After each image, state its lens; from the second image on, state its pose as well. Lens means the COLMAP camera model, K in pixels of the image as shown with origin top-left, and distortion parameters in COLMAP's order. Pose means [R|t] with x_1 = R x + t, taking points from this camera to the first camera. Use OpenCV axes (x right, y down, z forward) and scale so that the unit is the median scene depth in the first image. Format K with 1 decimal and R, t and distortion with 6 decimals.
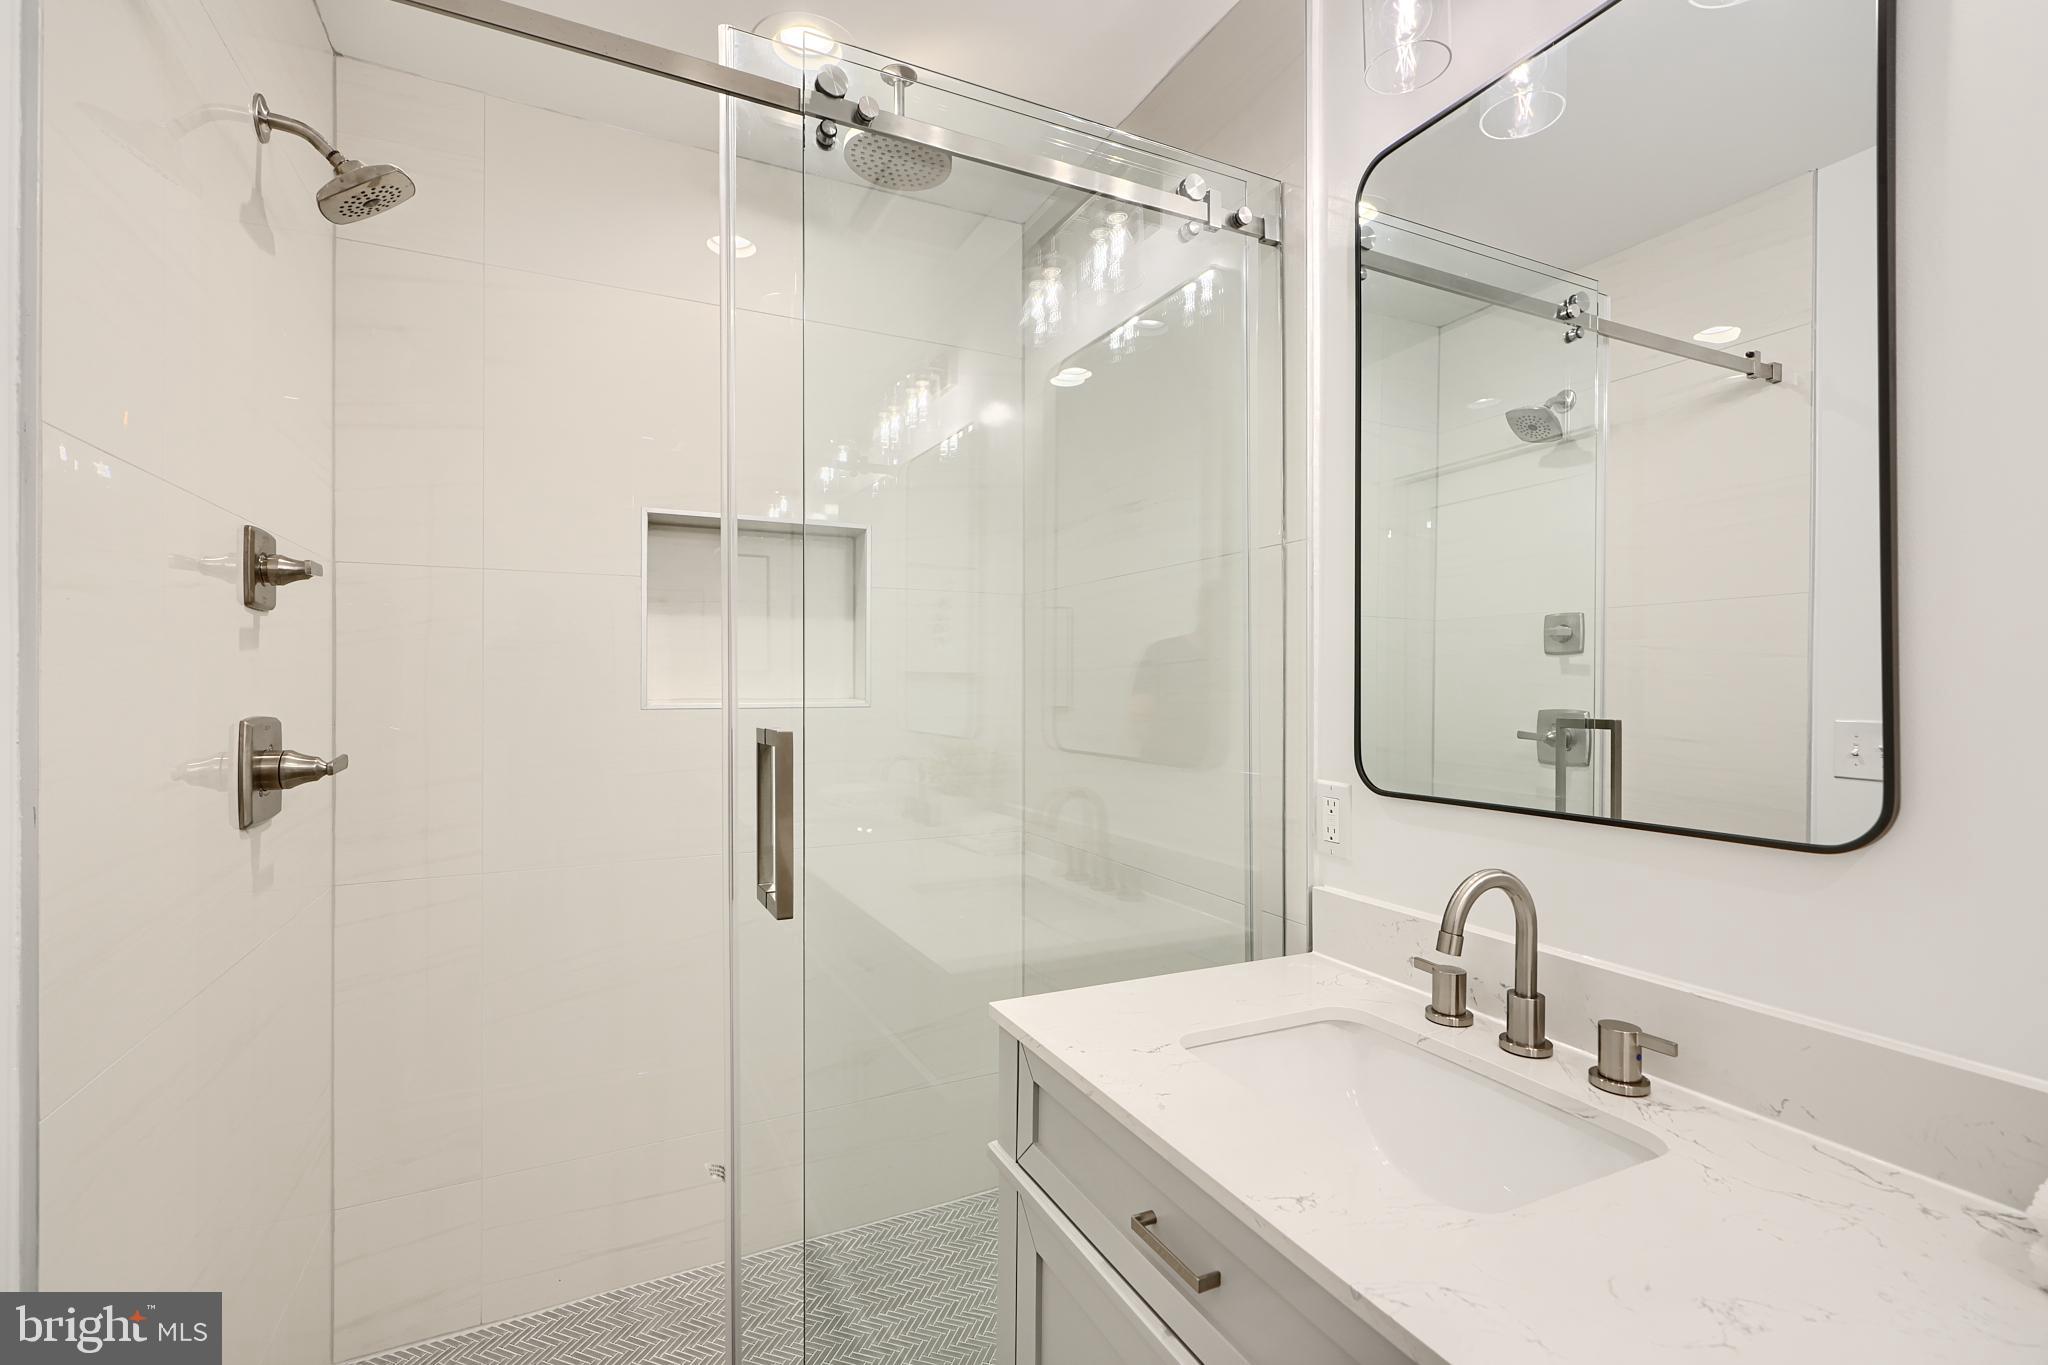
lens RADIAL K [[950.6, 0, 1037.6], [0, 950.6, 646.5], [0, 0, 1]] dist [-0.002175, -0.001735]
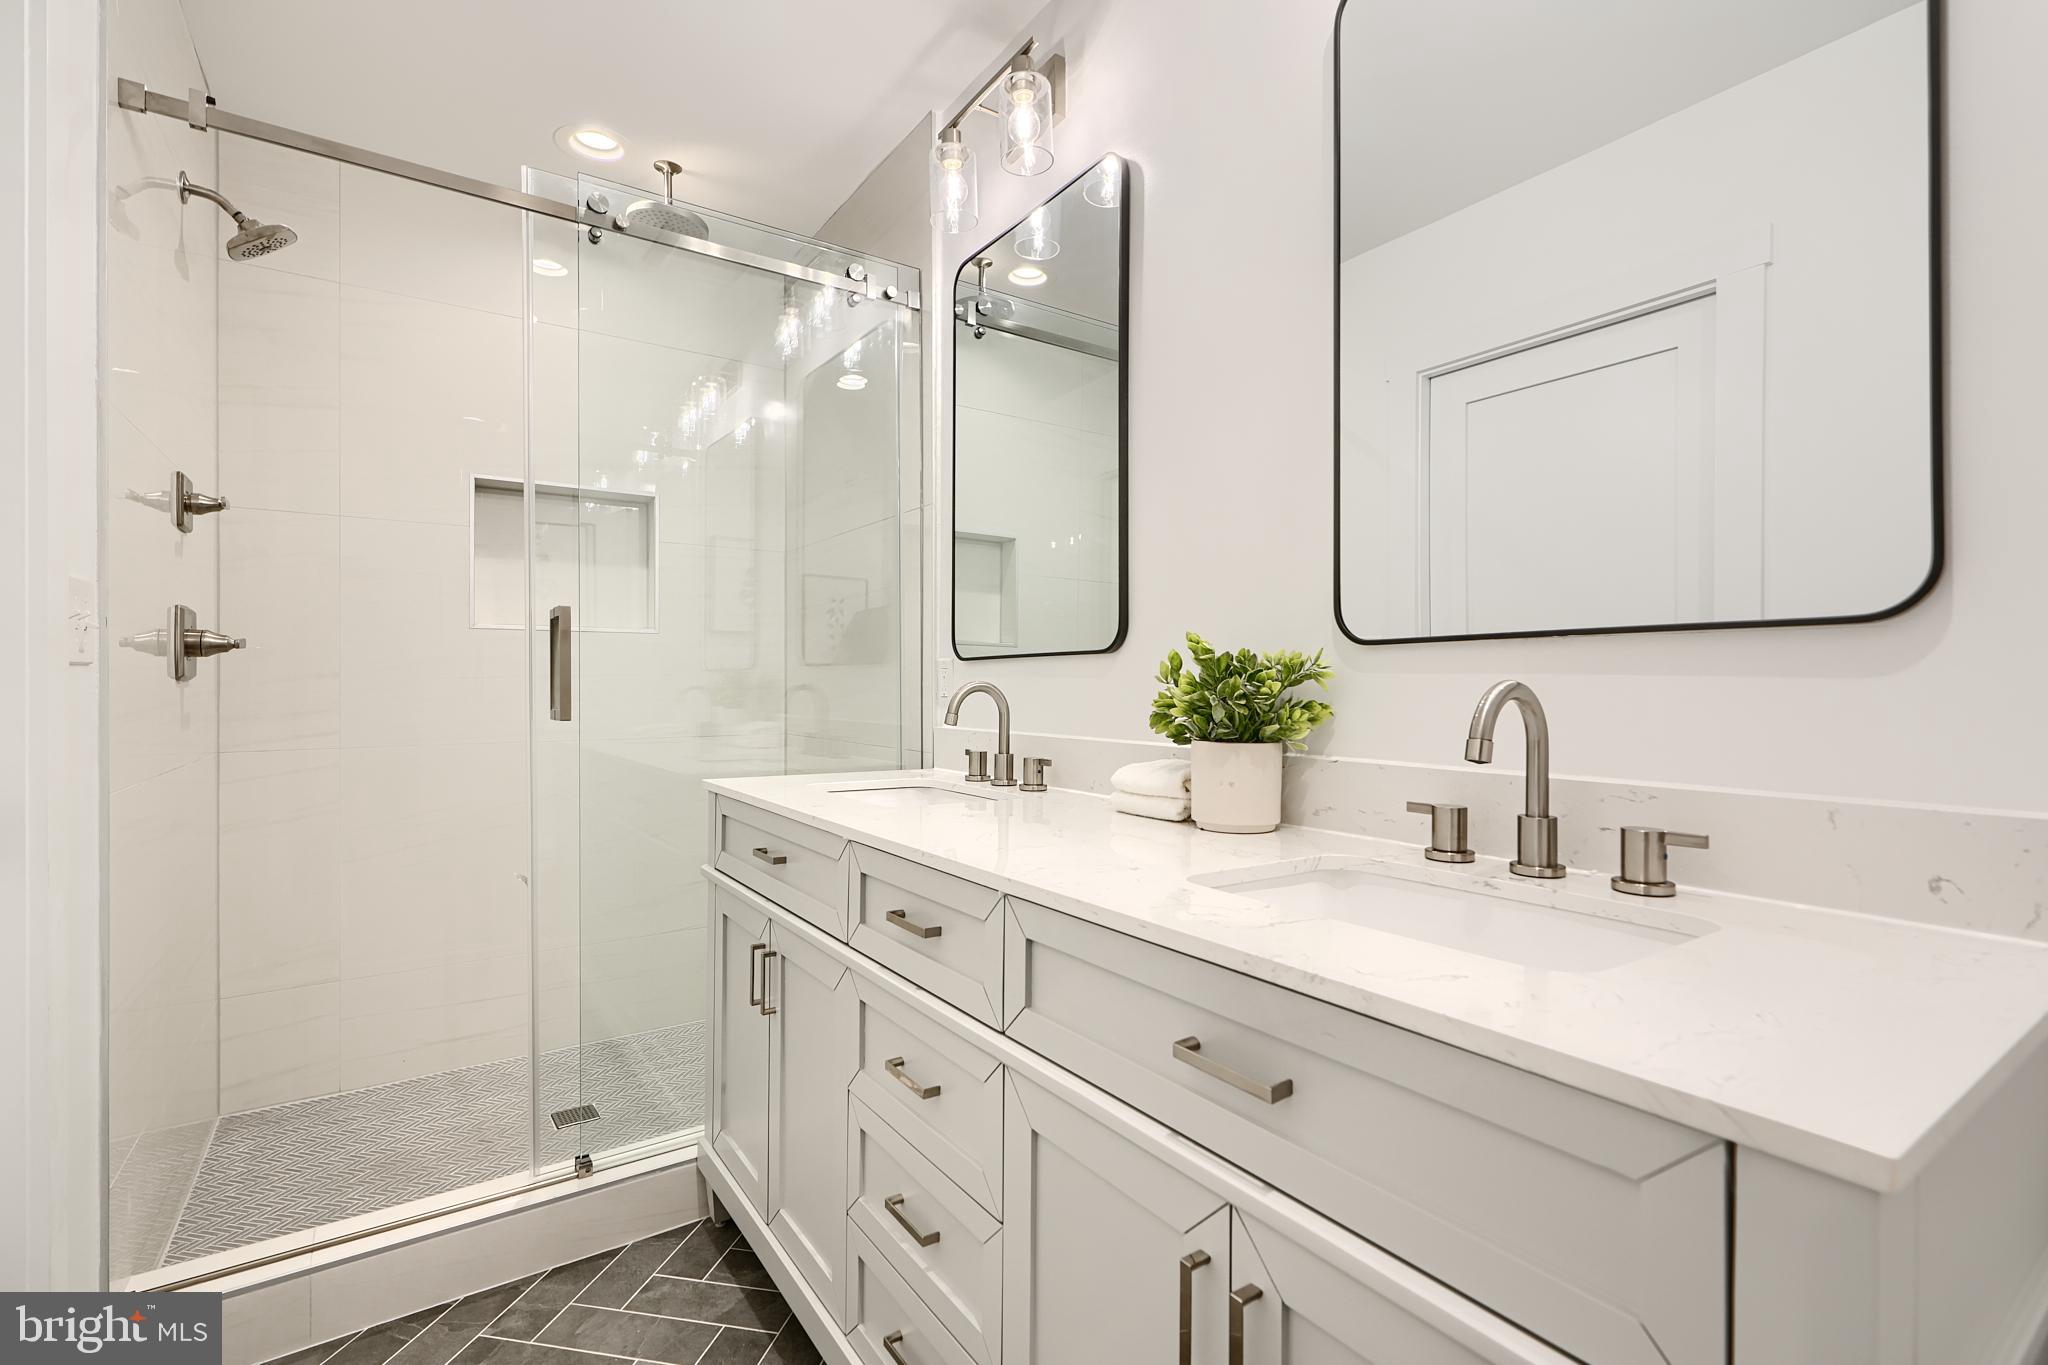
lens RADIAL K [[931.1, 0, 1026.0], [0, 931.1, 653.2], [0, 0, 1]] dist [0.001128, -0.001078]
pose [[0.989527, 0.003470, 0.144304, 0.218766], [-0.005670, 0.999874, 0.014842, 0.107900], [-0.144234, -0.015505, 0.989422, -0.533946]]
